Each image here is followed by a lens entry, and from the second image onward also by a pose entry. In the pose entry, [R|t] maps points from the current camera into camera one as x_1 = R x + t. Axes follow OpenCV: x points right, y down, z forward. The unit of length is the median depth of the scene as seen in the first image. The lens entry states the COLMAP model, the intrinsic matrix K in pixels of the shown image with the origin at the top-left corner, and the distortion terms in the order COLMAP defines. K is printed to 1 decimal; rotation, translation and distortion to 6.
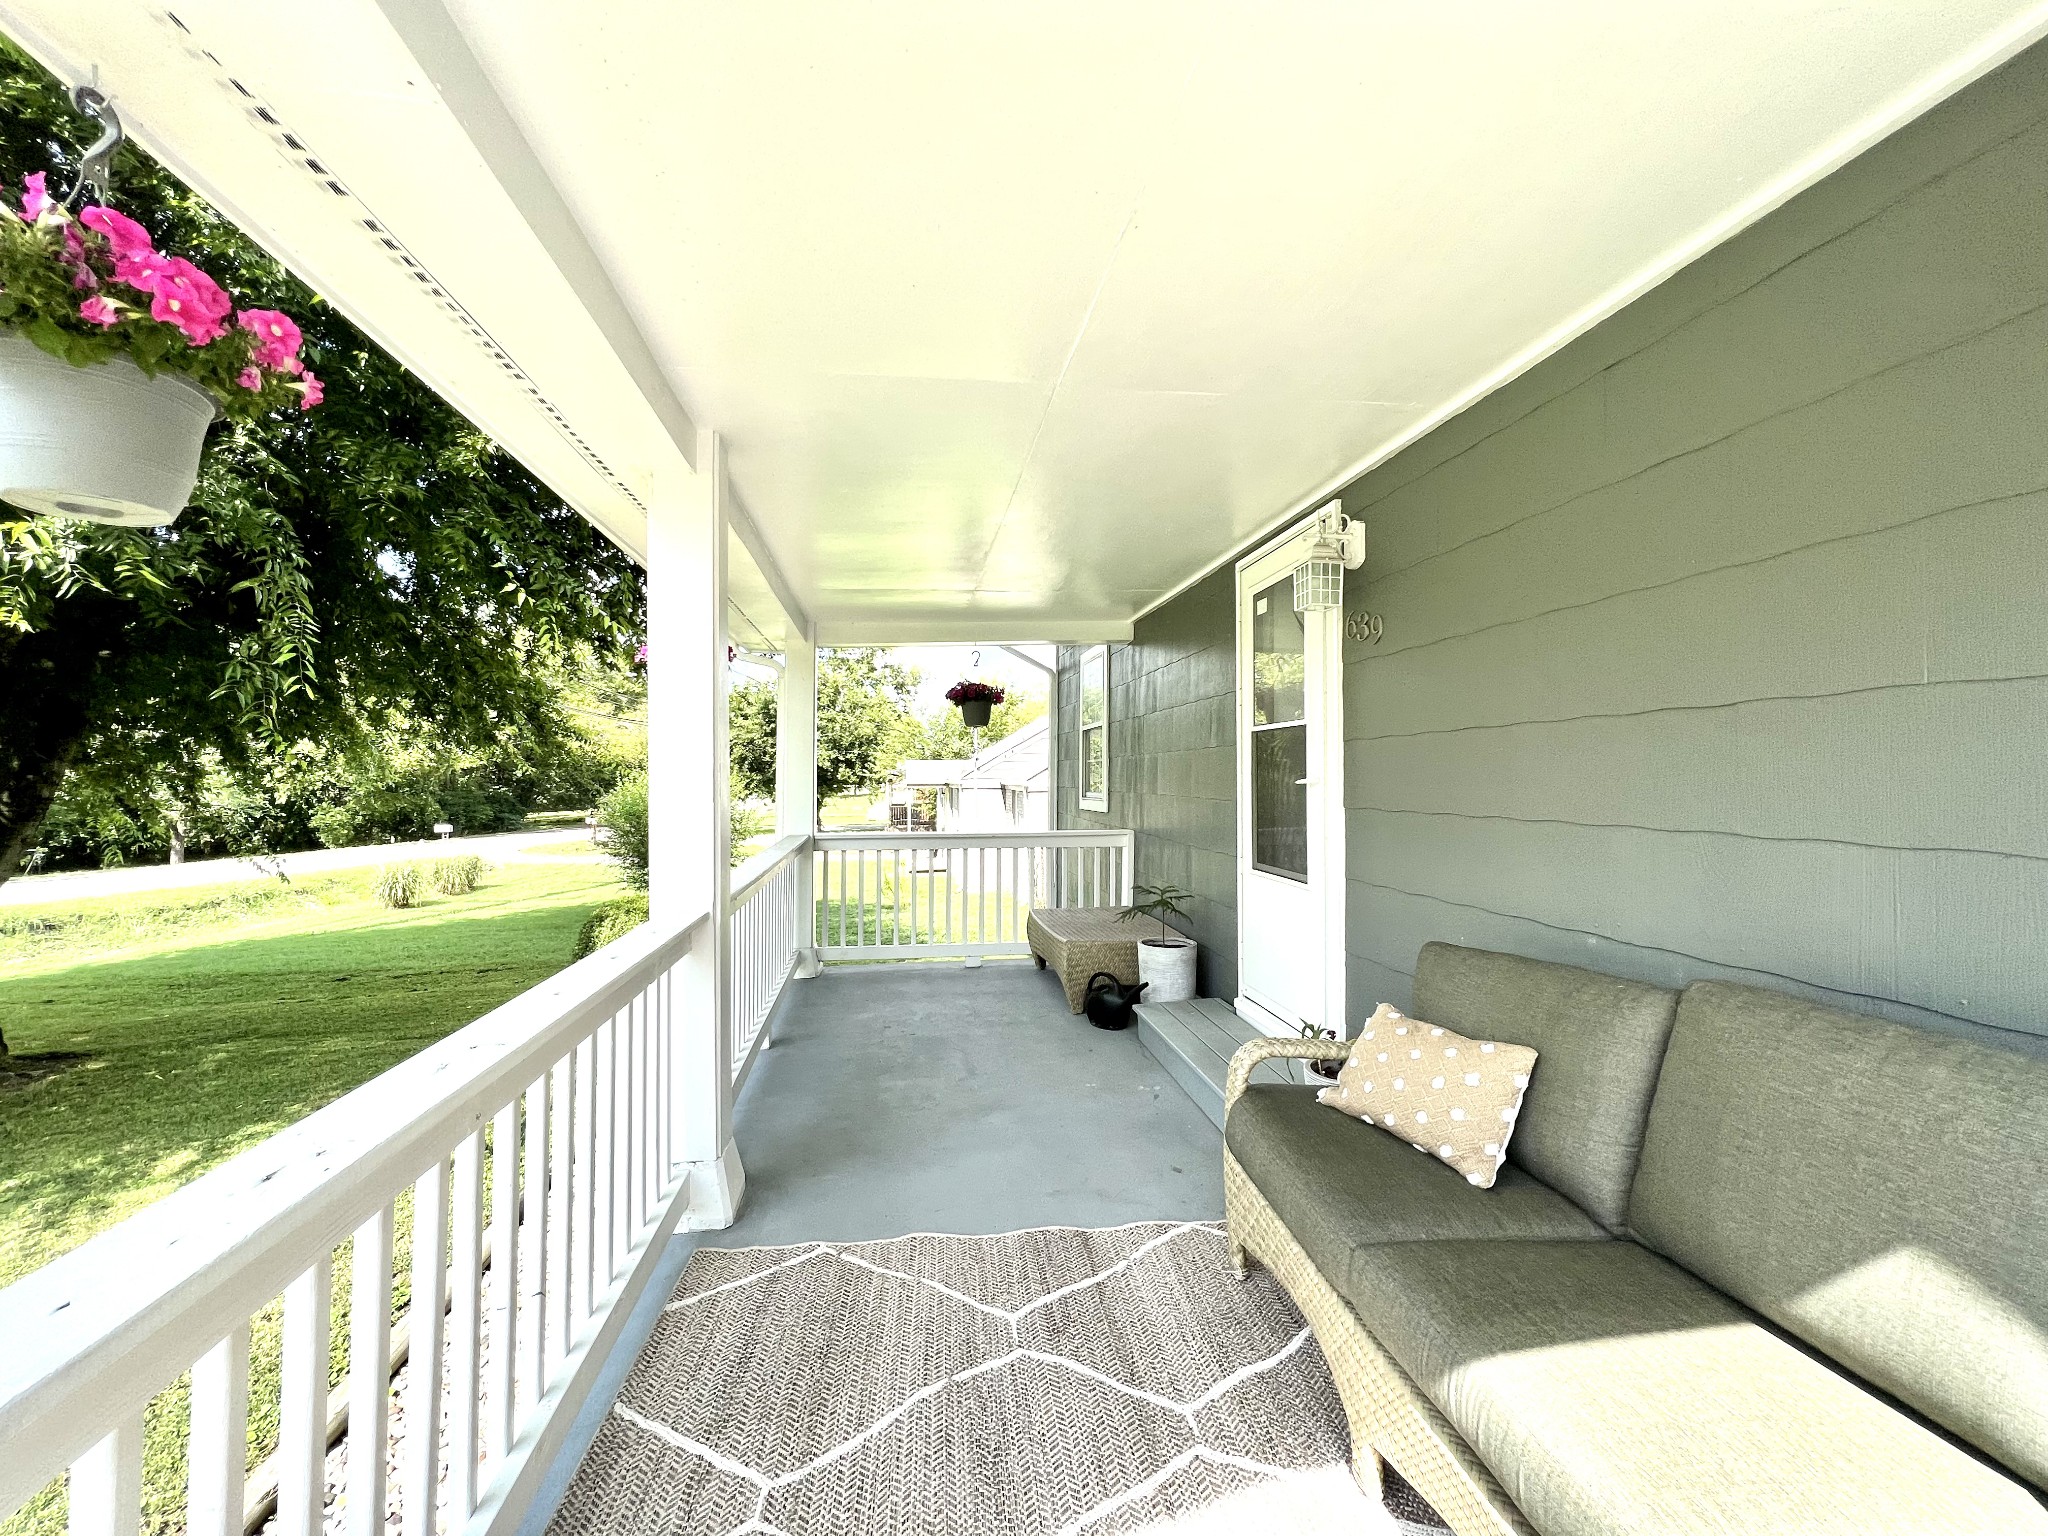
lens RADIAL K [[820.7, 0, 1018.0], [0, 820.7, 759.2], [0, 0, 1]] dist [-0.001110, 0.000273]
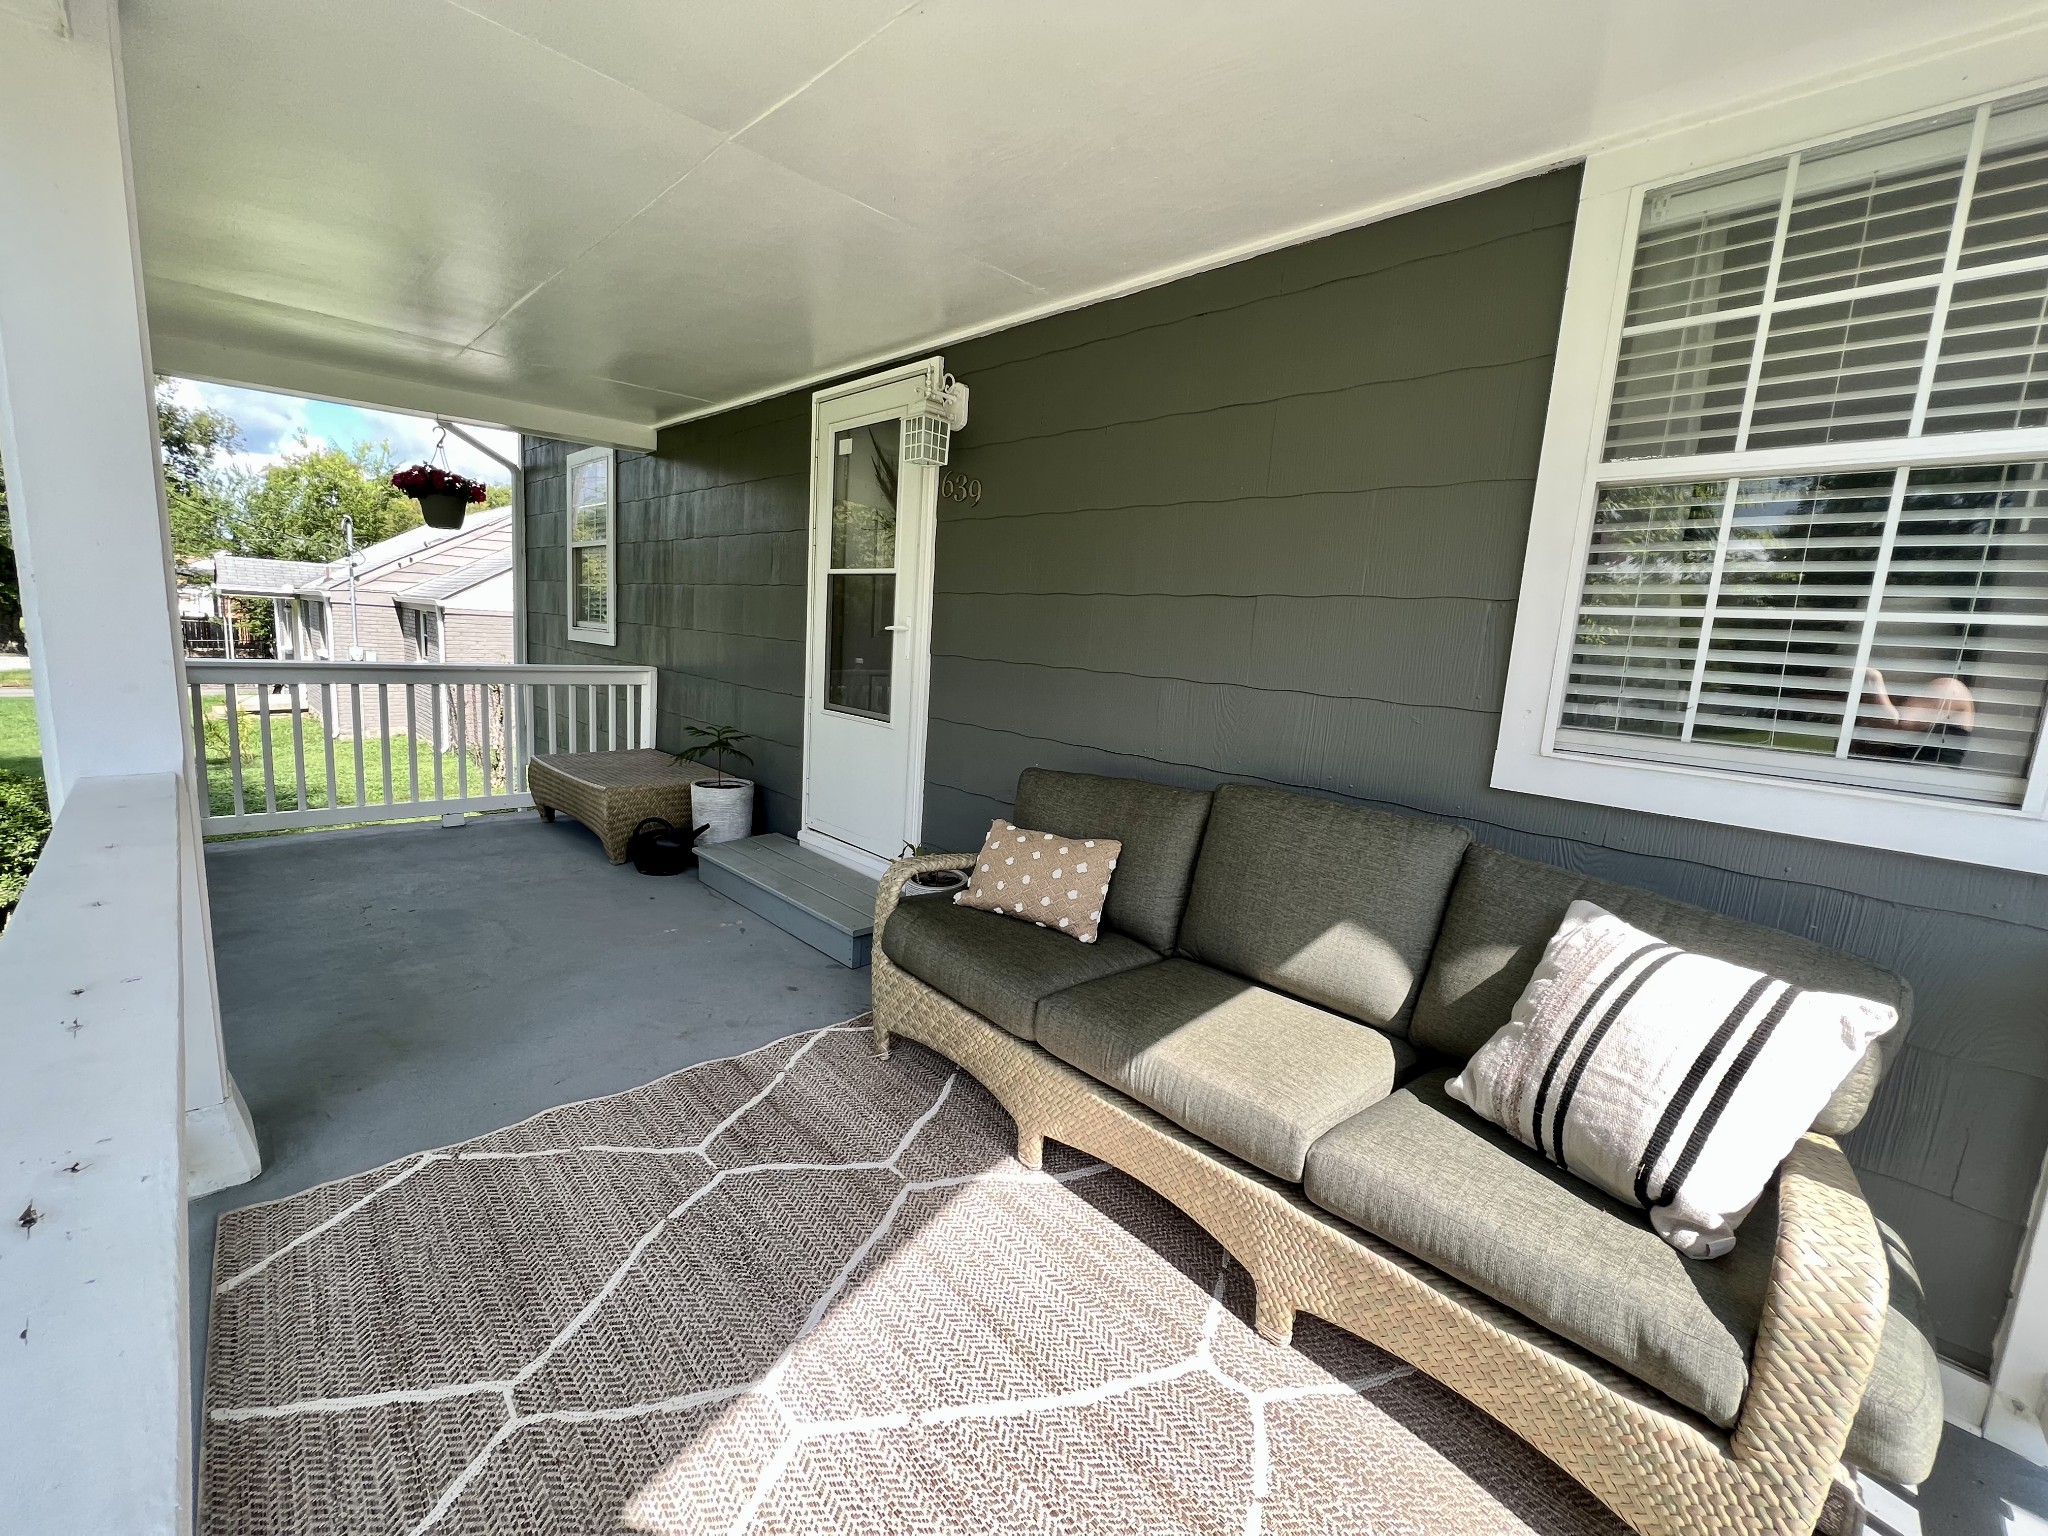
lens RADIAL K [[820.7, 0, 1018.0], [0, 820.7, 759.2], [0, 0, 1]] dist [-0.001110, 0.000273]
pose [[0.794957, -0.039656, 0.605368, -0.253609], [-0.078765, 0.982669, 0.167805, 0.004447], [-0.601530, -0.181079, 0.778056, 0.053687]]
